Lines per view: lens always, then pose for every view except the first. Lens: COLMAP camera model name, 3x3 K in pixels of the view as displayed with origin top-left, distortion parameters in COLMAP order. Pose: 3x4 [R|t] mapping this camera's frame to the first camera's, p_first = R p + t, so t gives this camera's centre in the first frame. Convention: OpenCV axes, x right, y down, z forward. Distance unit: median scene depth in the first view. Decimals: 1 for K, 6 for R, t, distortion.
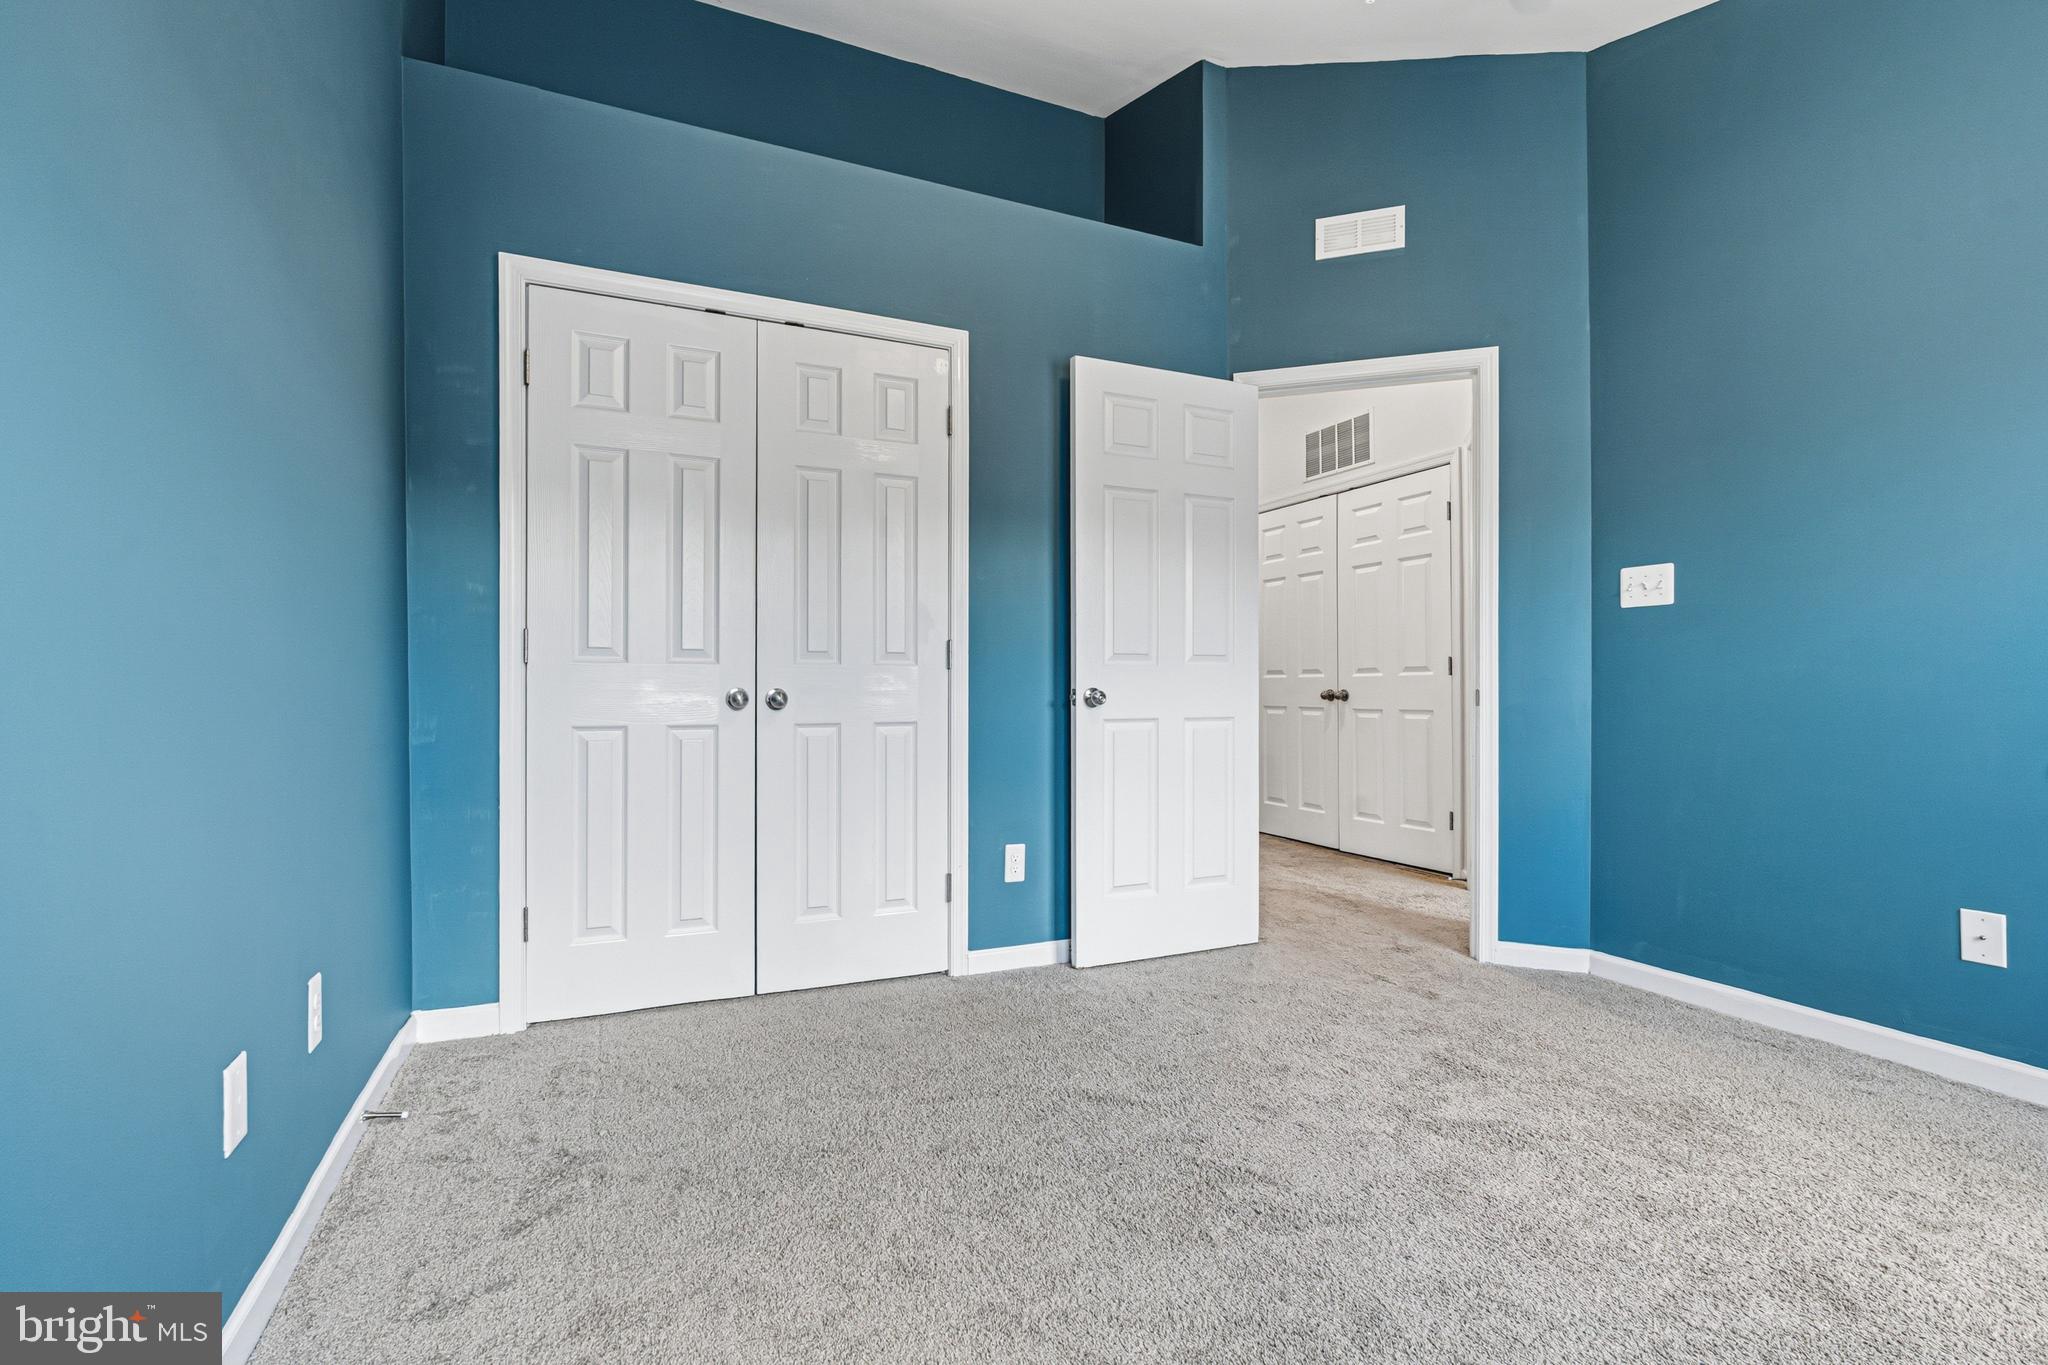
lens RADIAL K [[959.7, 0, 1024.7], [0, 959.7, 687.7], [0, 0, 1]] dist [-0.000220, -0.000756]
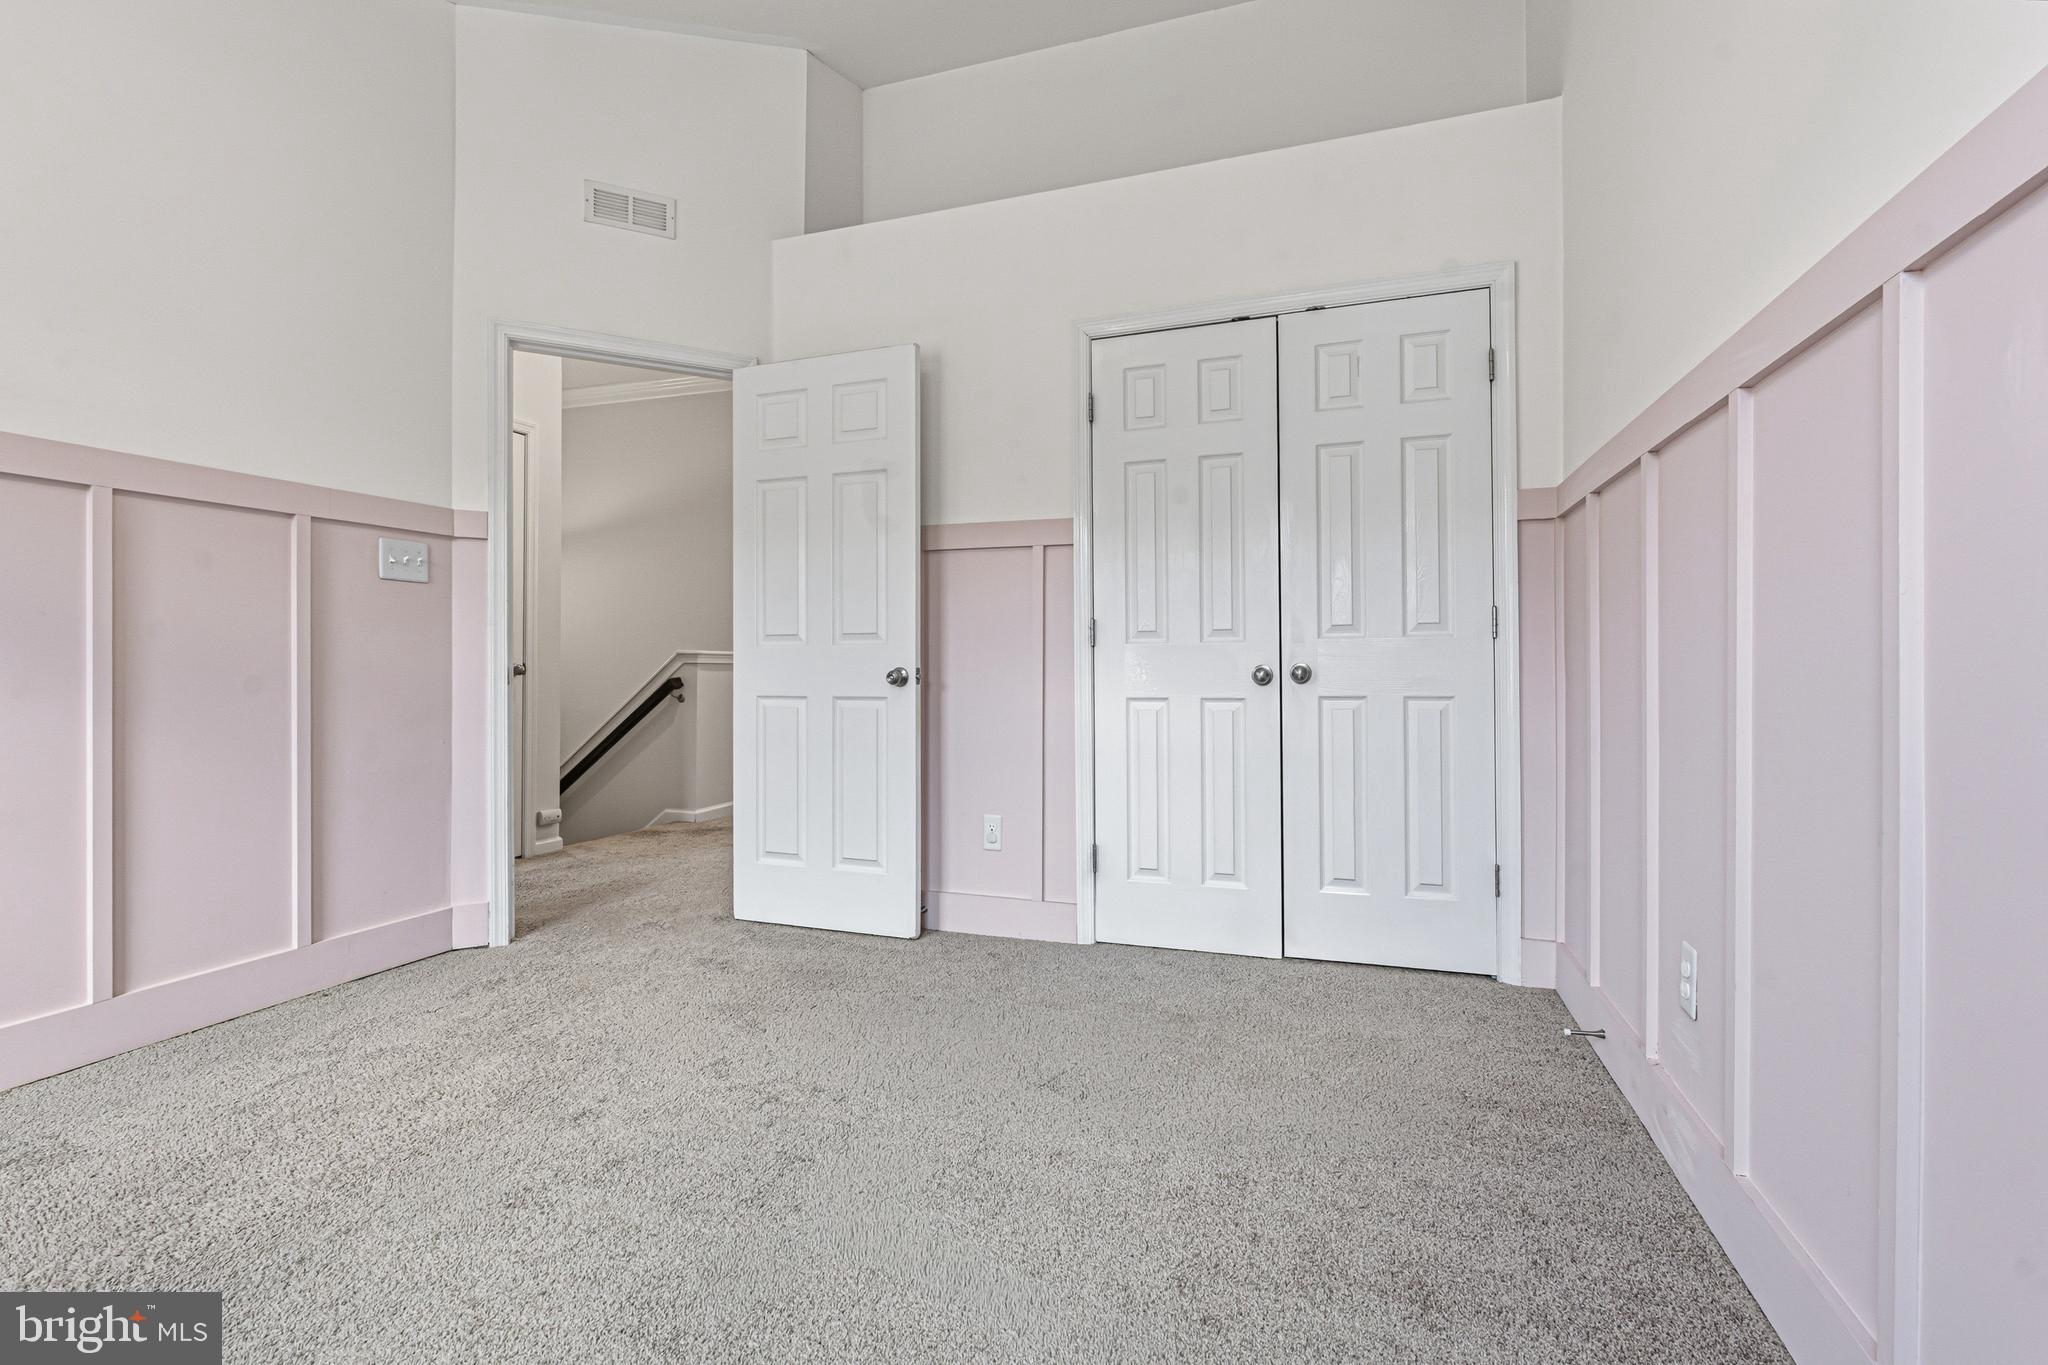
lens RADIAL K [[922.1, 0, 1022.9], [0, 922.1, 674.0], [0, 0, 1]] dist [0.001985, -0.000103]
pose [[0.728302, -0.000674, -0.685256, 0.207814], [0.009747, 0.999909, 0.009376, -0.000495], [0.685187, -0.013508, 0.728242, 0.075832]]
